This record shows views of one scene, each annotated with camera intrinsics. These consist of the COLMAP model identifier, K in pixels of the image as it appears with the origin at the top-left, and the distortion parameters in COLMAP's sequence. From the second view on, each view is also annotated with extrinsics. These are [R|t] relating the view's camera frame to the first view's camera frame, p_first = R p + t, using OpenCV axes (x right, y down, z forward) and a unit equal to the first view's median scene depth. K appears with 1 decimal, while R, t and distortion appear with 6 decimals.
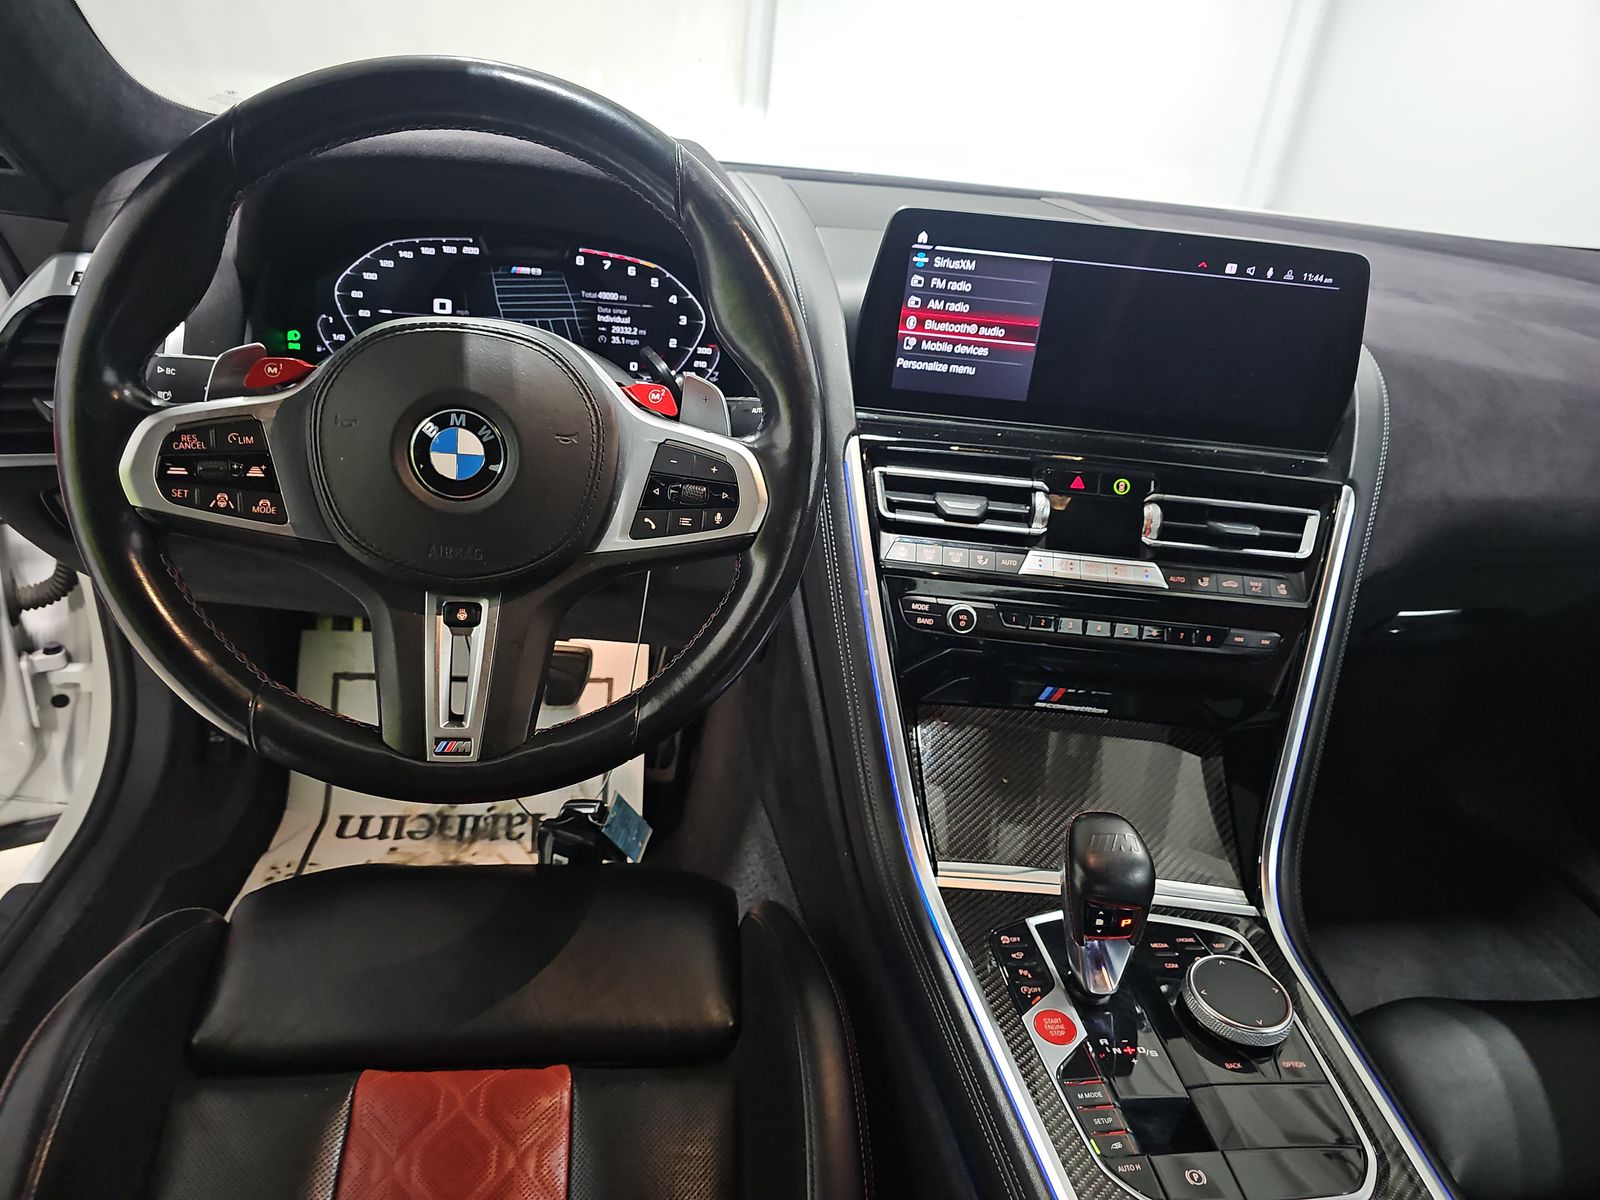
lens RADIAL K [[1059.5, 0, 775.4], [0, 1059.5, 572.3], [0, 0, 1]] dist [0.038502, -0.038947]
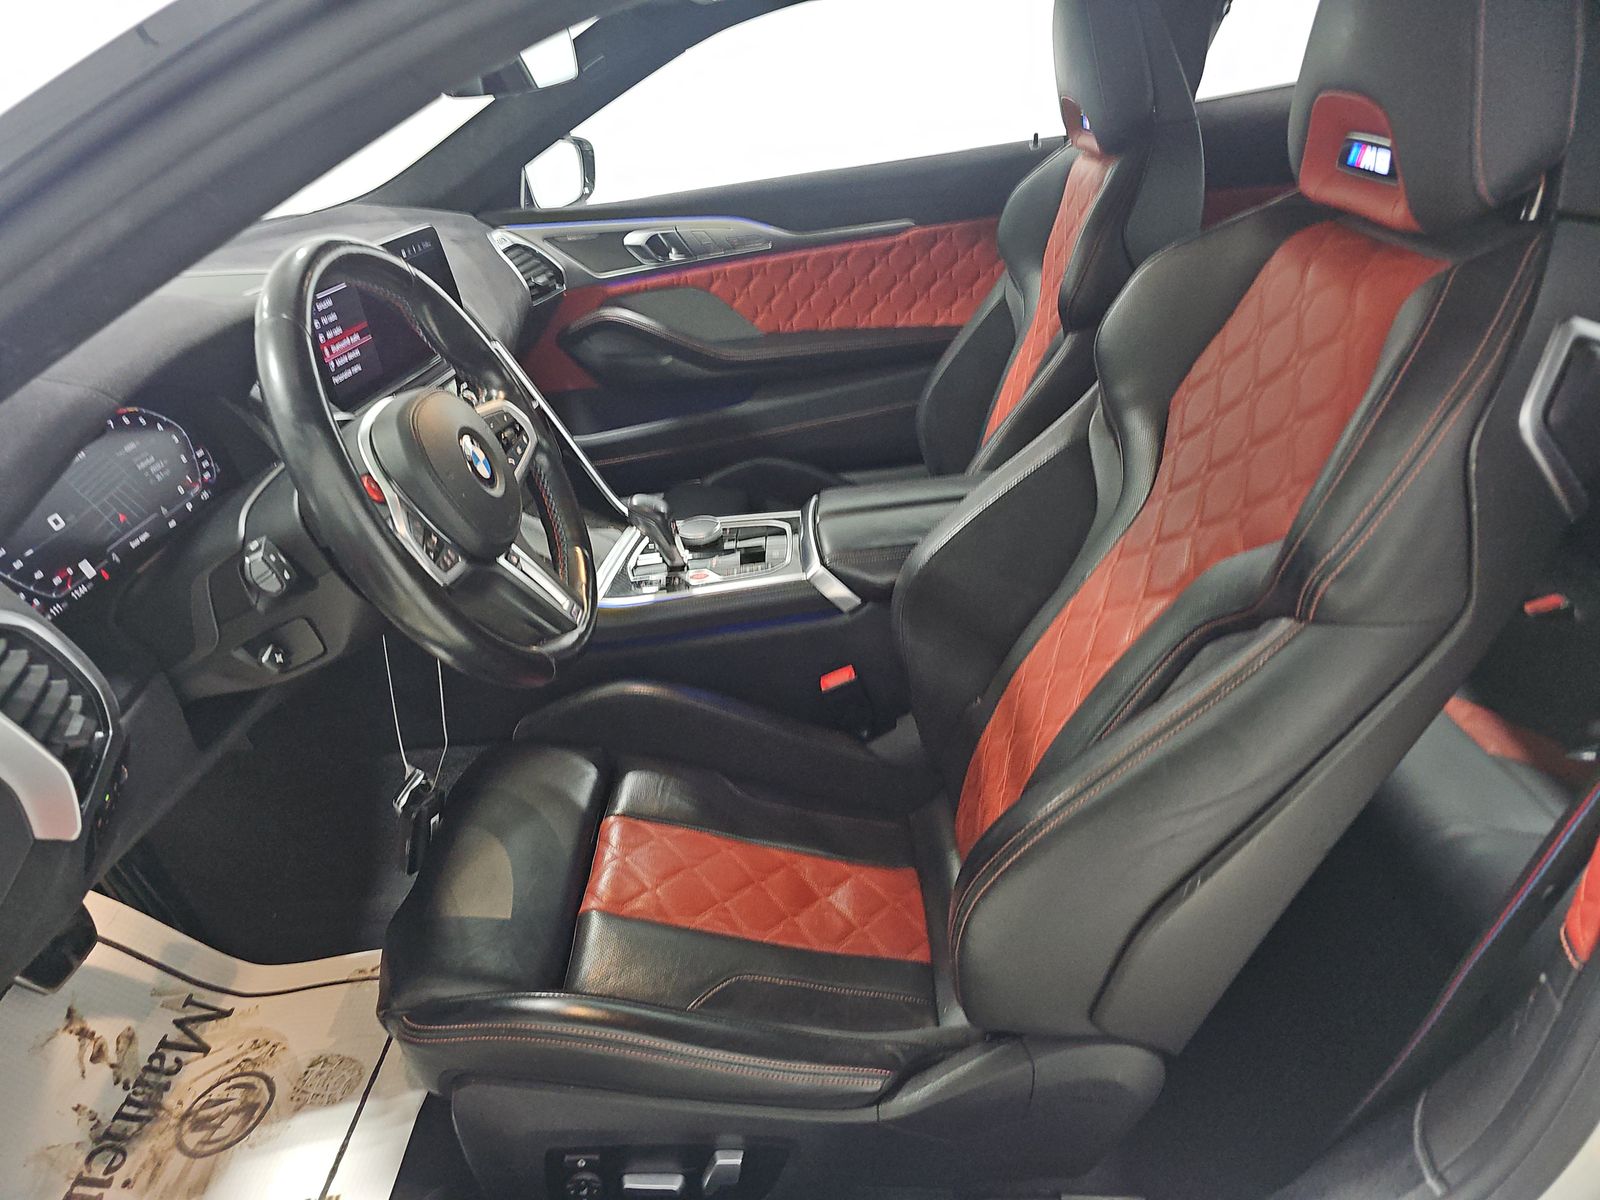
lens RADIAL K [[1052.6, 0, 800.0], [0, 1052.6, 600.0], [0, 0, 1]] dist [0.004906, 0.002424]
pose [[0.088695, -0.560111, 0.823656, -1.174686], [0.515809, 0.733230, 0.443074, -0.289847], [-0.852100, 0.385551, 0.353944, 0.077072]]
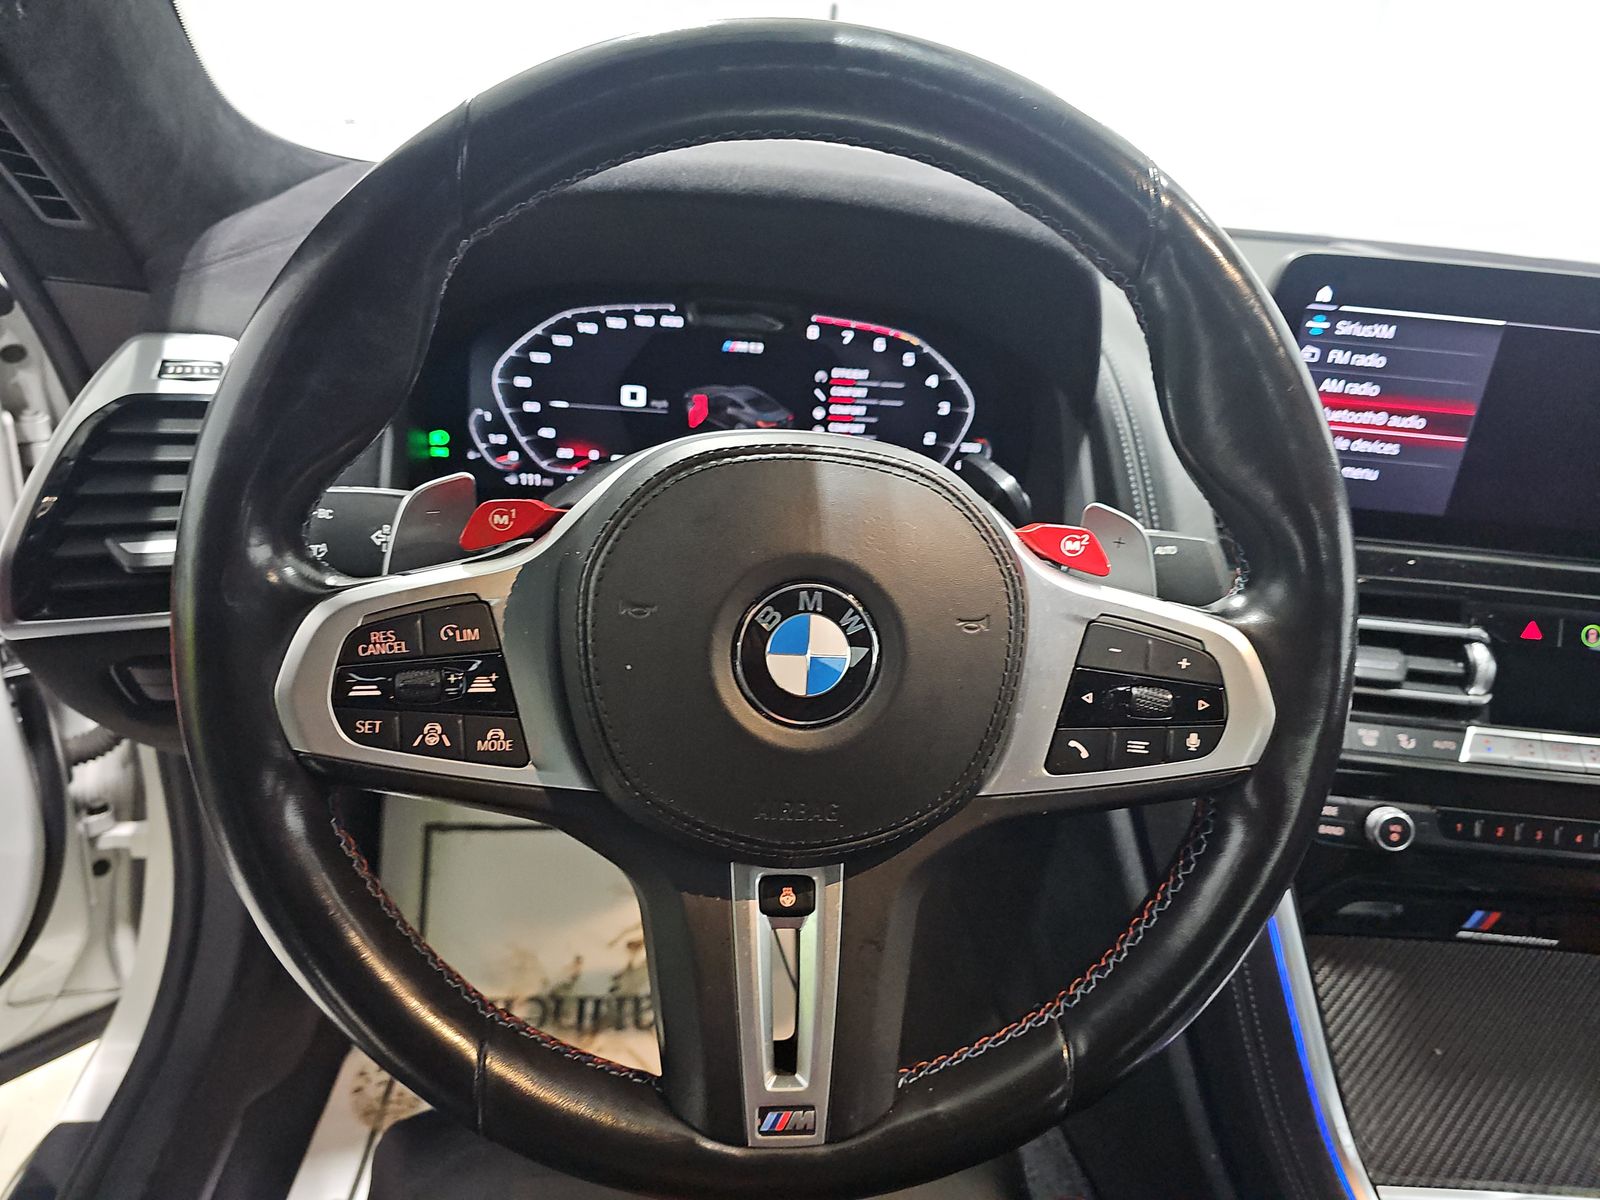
lens RADIAL K [[1072.1, 0, 761.8], [0, 1072.1, 602.2], [0, 0, 1]] dist [0.042014, -0.058469]
pose [[0.999782, -0.008349, -0.019154, -0.219931], [0.007842, 0.999620, -0.026428, -0.088344], [0.019367, 0.026272, 0.999467, 0.262875]]
